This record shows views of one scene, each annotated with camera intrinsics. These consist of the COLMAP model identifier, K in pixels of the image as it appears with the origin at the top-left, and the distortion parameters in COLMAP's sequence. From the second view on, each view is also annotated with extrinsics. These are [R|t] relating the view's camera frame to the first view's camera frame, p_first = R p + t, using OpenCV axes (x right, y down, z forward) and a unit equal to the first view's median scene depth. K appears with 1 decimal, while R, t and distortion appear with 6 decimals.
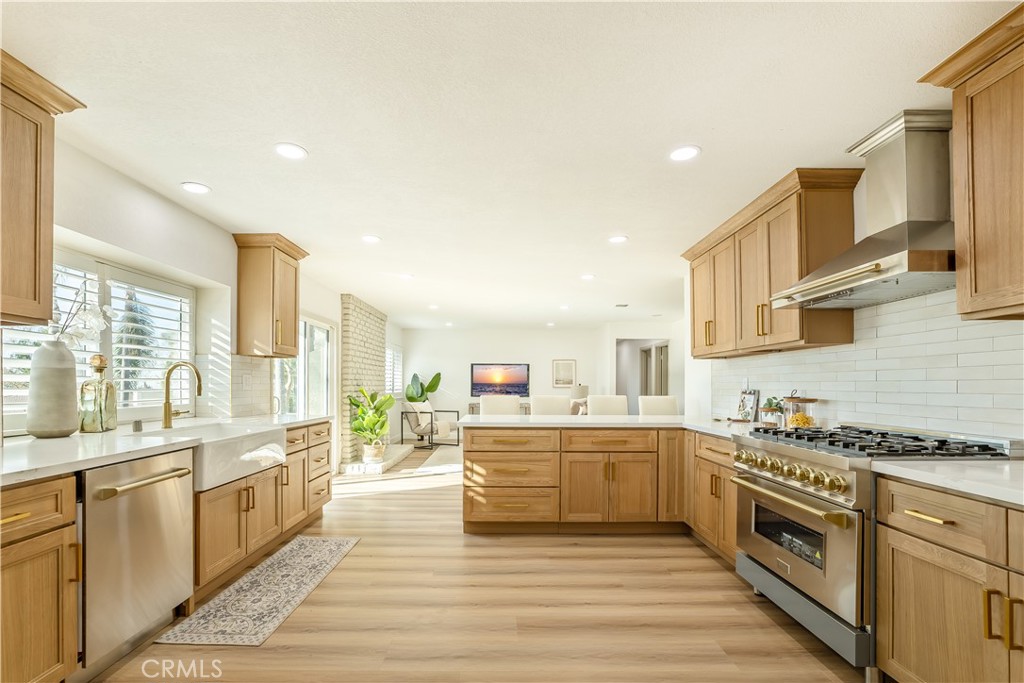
lens RADIAL K [[463.5, 0, 507.2], [0, 463.5, 392.6], [0, 0, 1]] dist [-0.010263, 0.000316]
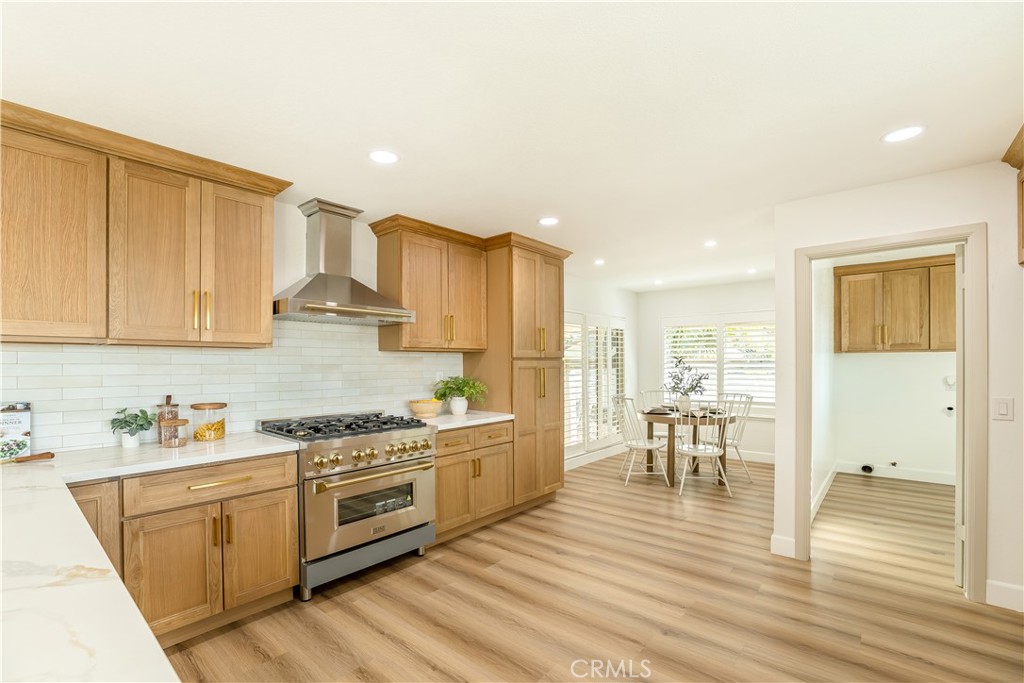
lens RADIAL K [[463.5, 0, 507.9], [0, 463.5, 357.8], [0, 0, 1]] dist [-0.010263, 0.000316]
pose [[-0.763513, 0.003648, 0.645782, -0.419401], [0.005627, 0.999984, 0.001004, -0.081722], [-0.645768, 0.004400, -0.763521, 1.440208]]
